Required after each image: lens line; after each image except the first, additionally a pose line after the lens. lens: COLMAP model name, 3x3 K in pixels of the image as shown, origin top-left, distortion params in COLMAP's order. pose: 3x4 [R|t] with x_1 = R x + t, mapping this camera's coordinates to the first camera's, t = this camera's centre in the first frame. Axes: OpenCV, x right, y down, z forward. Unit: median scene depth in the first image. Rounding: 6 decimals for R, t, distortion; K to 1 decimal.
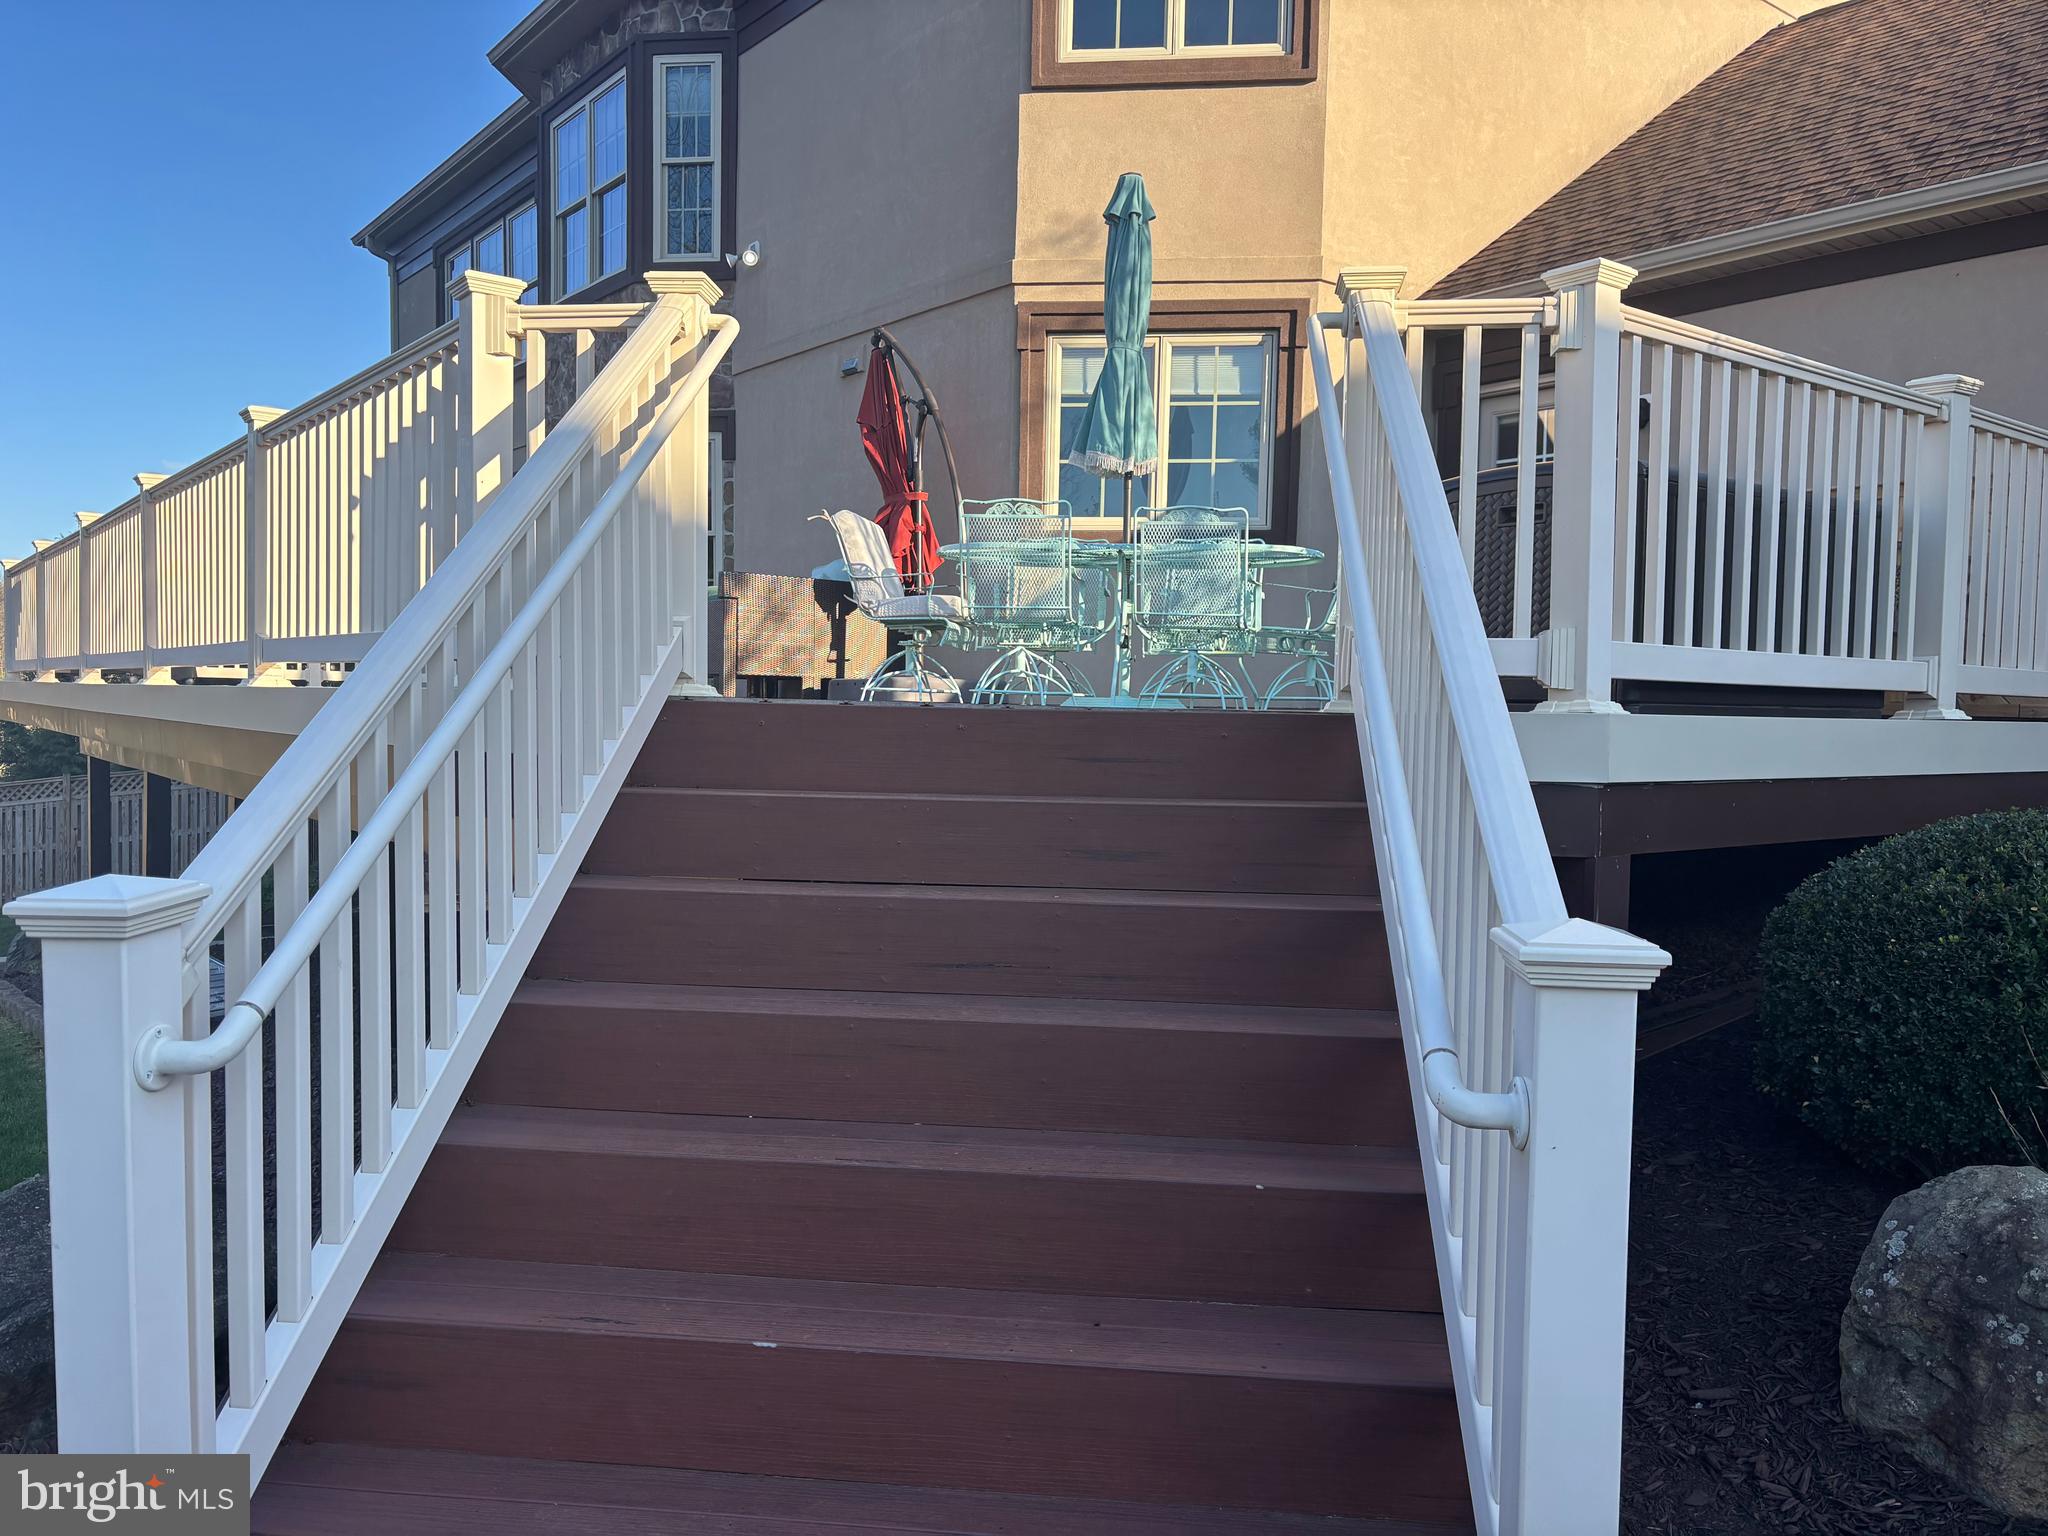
lens RADIAL K [[1541.9, 0, 1008.1], [0, 1541.9, 775.7], [0, 0, 1]] dist [0.008910, 0.005256]
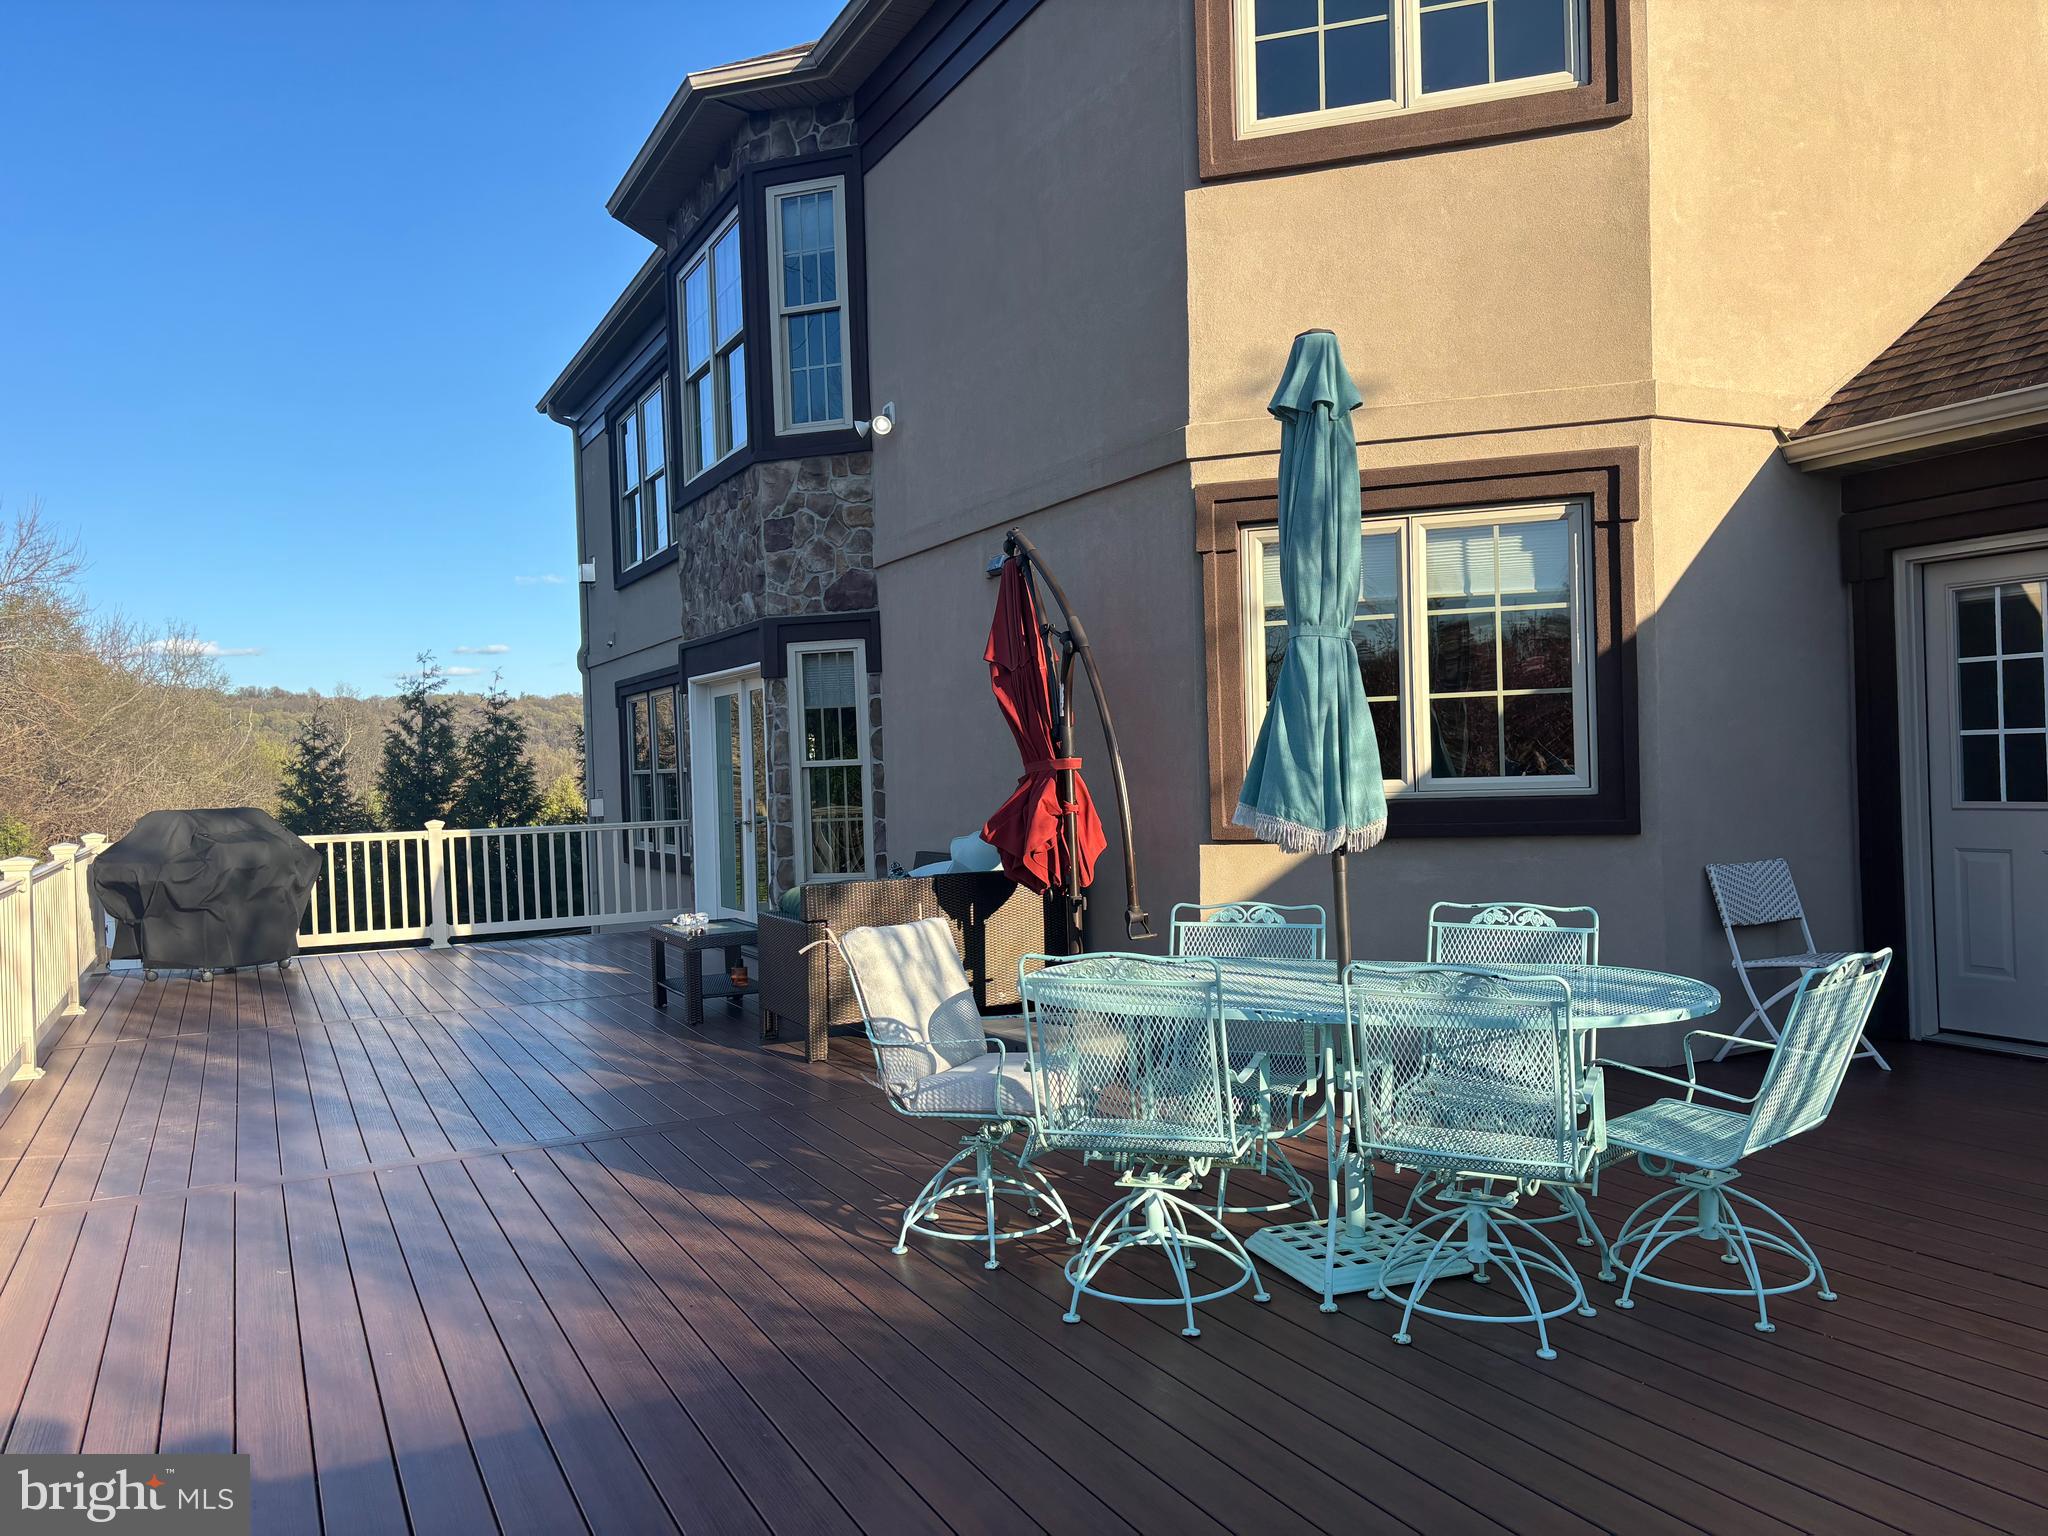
lens RADIAL K [[1523.2, 0, 1024.0], [0, 1523.2, 768.0], [0, 0, 1]] dist [0.045953, -0.051116]
pose [[0.982049, -0.048797, -0.182204, 0.049780], [0.040763, 0.998035, -0.047584, -0.148745], [0.184168, 0.039303, 0.982109, 0.311007]]
